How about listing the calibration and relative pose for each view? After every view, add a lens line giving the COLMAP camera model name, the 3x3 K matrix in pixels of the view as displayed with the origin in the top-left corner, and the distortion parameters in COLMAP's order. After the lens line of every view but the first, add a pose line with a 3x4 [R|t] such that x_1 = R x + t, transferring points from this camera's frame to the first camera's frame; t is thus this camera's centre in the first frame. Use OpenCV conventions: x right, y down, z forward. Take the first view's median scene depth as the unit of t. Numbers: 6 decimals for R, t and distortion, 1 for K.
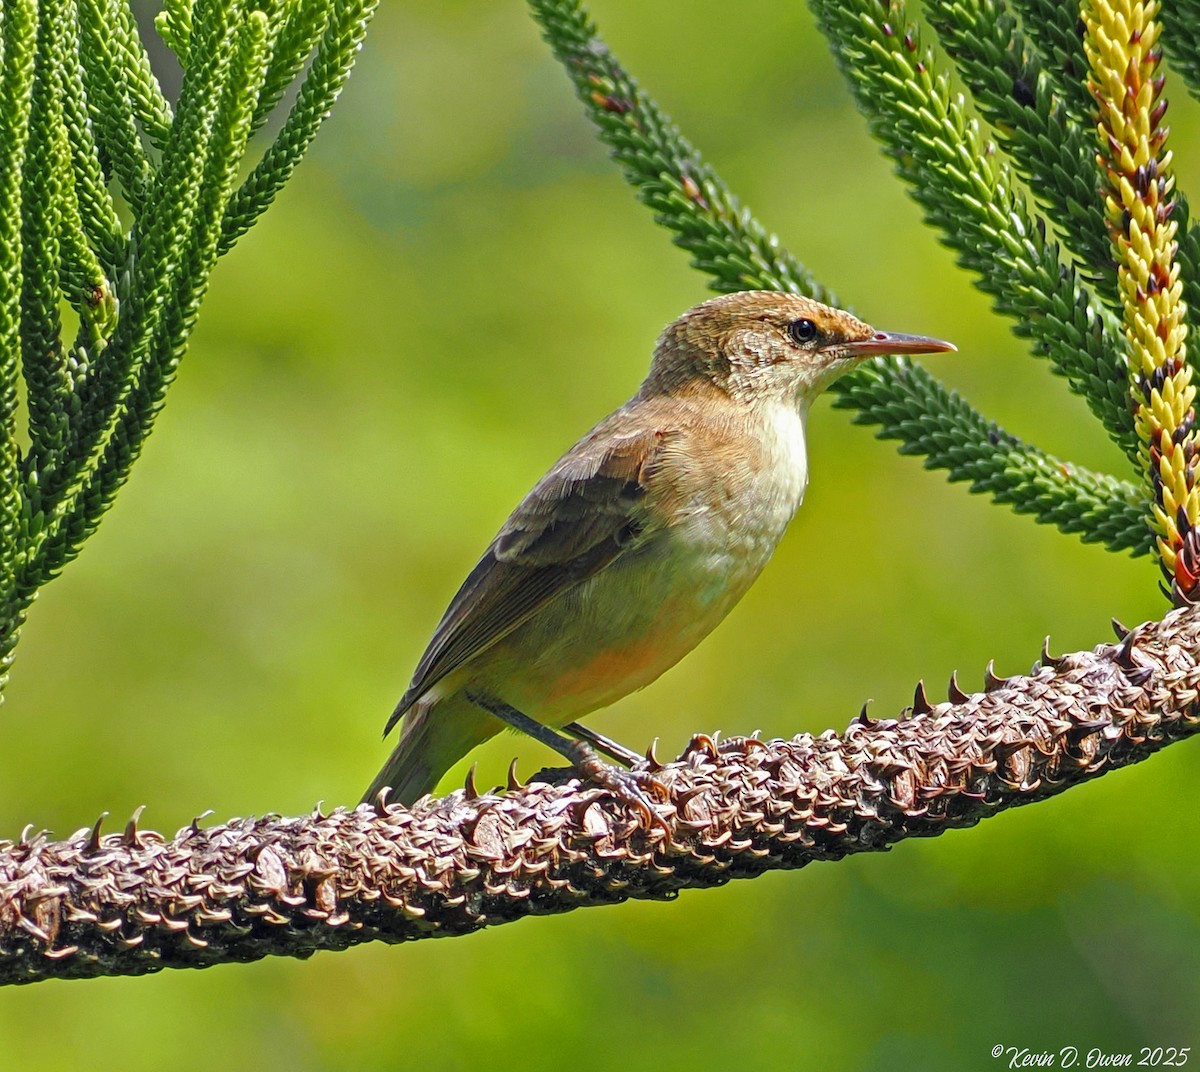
lens RADIAL K [[536.4, 0, 595.4], [0, 536.4, 534.4], [0, 0, 1]] dist [0.004251, 0.000414]
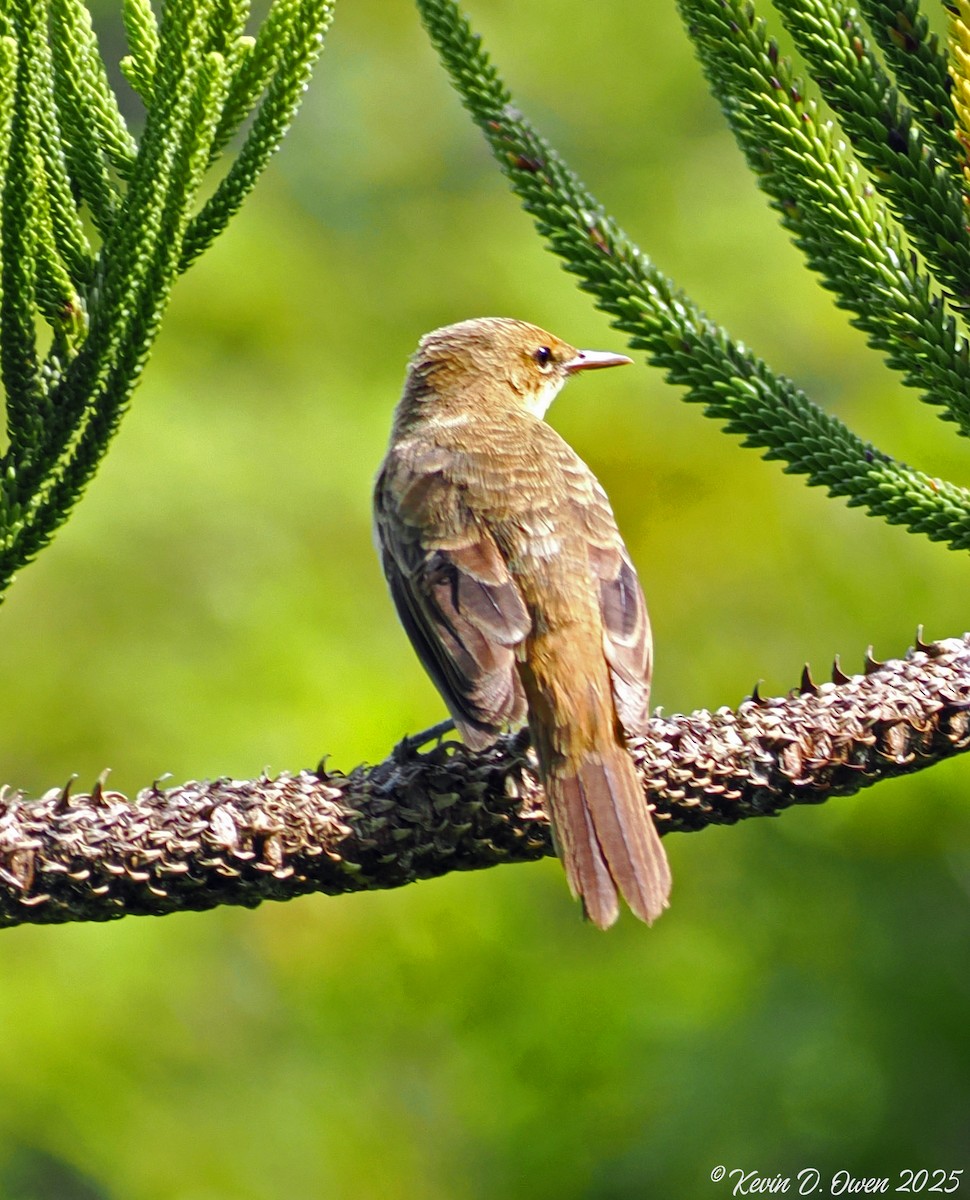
lens RADIAL K [[484.9, 0, 493.5], [0, 484.9, 601.9], [0, 0, 1]] dist [0.003923, 0.000769]
pose [[0.999998, 0.001605, 0.001225, -0.046953], [-0.001600, 0.999991, -0.003946, 0.158934], [-0.001231, 0.003944, 0.999991, -0.004906]]
